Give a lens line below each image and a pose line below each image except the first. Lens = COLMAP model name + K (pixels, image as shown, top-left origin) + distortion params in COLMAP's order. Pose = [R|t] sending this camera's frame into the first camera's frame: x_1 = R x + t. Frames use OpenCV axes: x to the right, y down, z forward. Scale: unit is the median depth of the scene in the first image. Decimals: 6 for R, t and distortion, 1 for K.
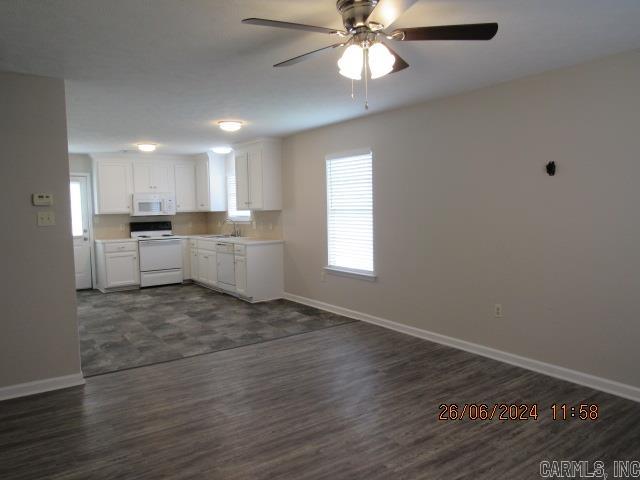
lens RADIAL K [[460.6, 0, 320.0], [0, 460.6, 240.0], [0, 0, 1]] dist [-0.030749, 0.000494]
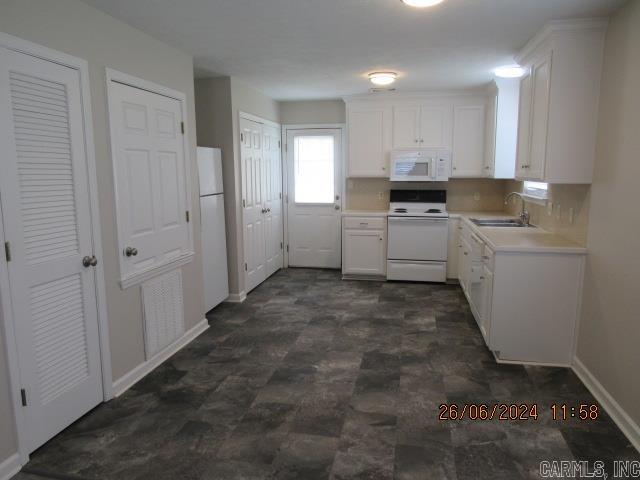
lens RADIAL K [[460.6, 0, 320.0], [0, 460.6, 240.0], [0, 0, 1]] dist [-0.030749, 0.000494]
pose [[0.682541, 0.128835, -0.719402, 0.058271], [-0.062783, 0.991037, 0.117914, -0.040607], [0.728146, -0.035315, 0.684512, 0.432515]]
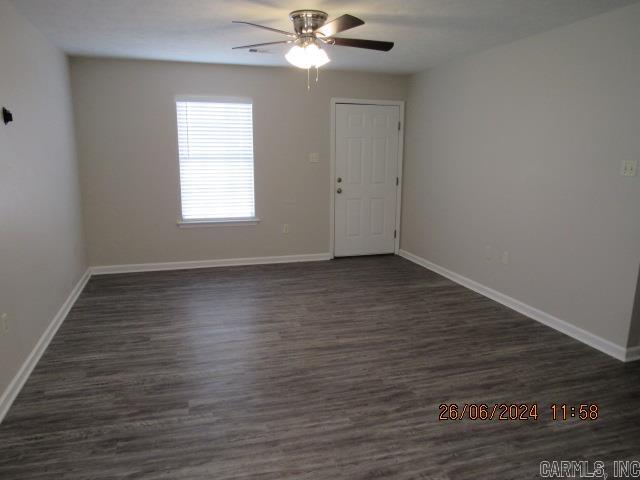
lens RADIAL K [[460.6, 0, 320.0], [0, 460.6, 240.0], [0, 0, 1]] dist [-0.030749, 0.000494]
pose [[-0.950354, -0.055884, 0.306111, -0.122936], [0.025593, 0.966370, 0.255878, -0.060679], [-0.310116, 0.251009, -0.916964, 0.750632]]
